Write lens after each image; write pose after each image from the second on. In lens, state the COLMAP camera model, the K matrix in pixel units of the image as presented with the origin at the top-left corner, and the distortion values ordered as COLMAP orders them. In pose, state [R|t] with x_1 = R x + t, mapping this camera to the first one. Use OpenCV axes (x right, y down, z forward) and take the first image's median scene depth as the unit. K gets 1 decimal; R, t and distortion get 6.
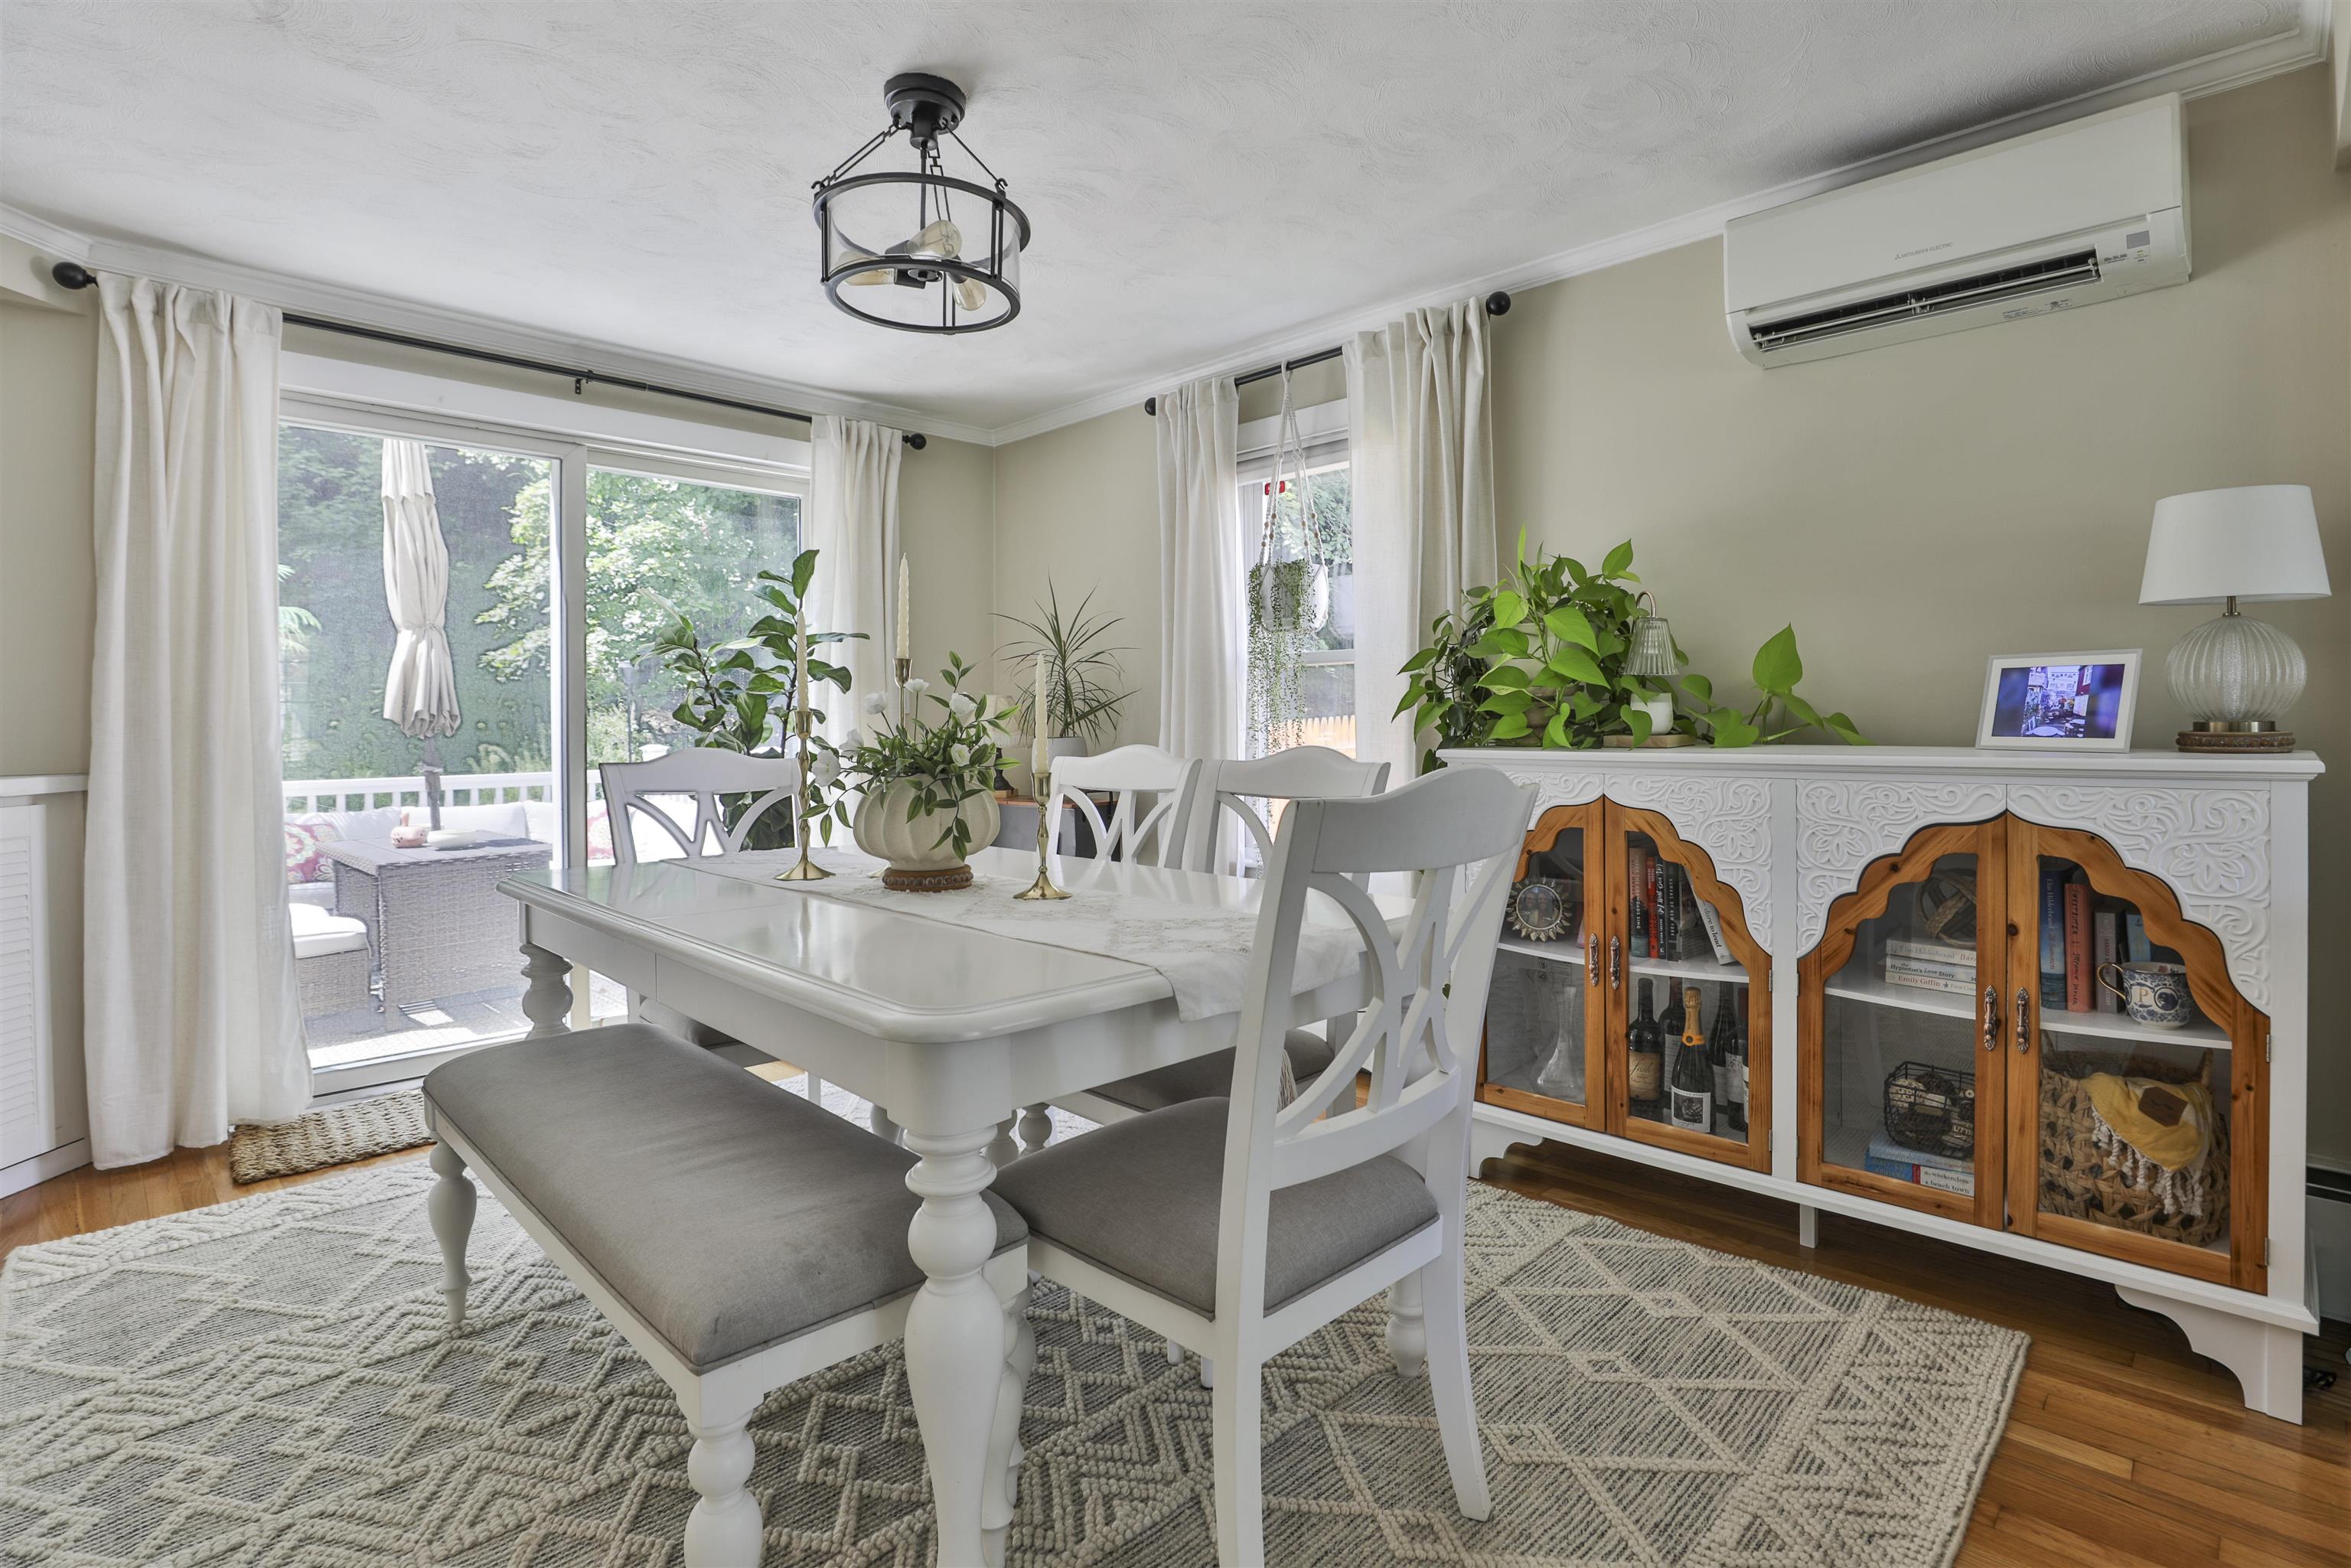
lens RADIAL K [[1128.1, 0, 1231.0], [0, 1128.1, 718.0], [0, 0, 1]] dist [-0.045515, 0.014005]
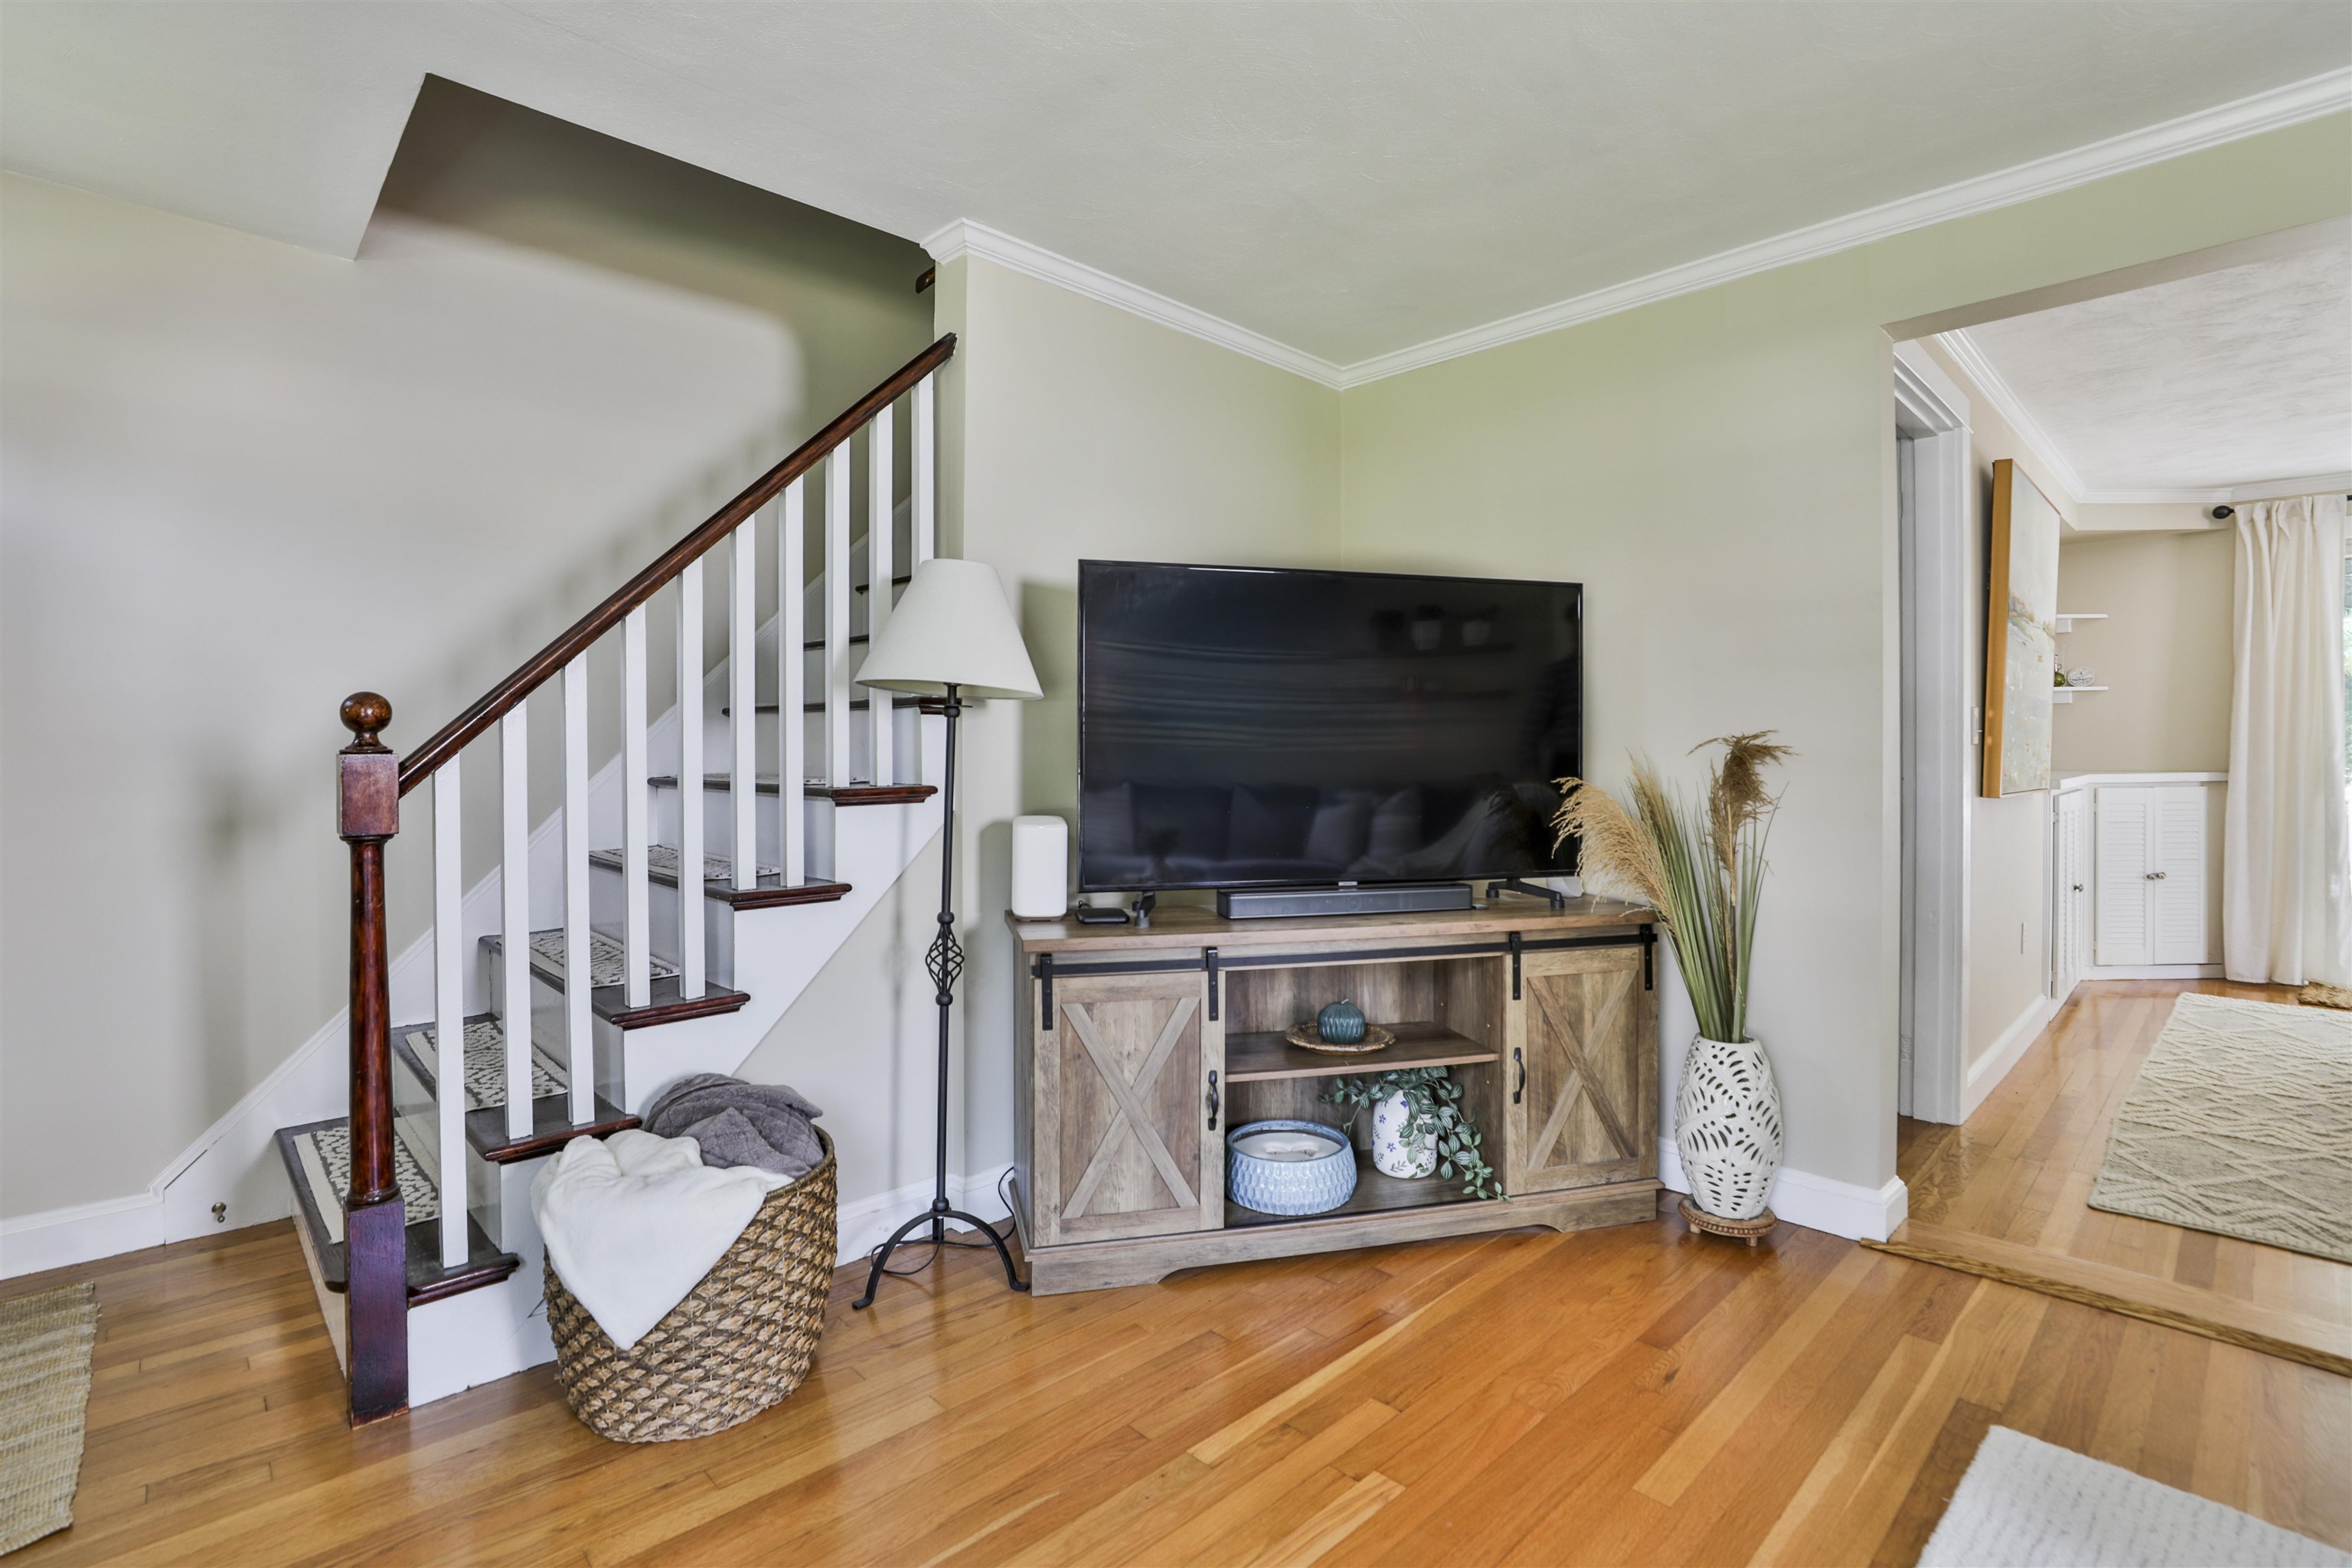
lens RADIAL K [[1128.6, 0, 1157.4], [0, 1128.6, 762.6], [0, 0, 1]] dist [-0.045515, 0.014005]
pose [[-0.027481, 0.021956, -0.999381, 0.903963], [0.005376, 0.999748, 0.021817, -0.017830], [0.999608, -0.004773, -0.027592, -0.809826]]
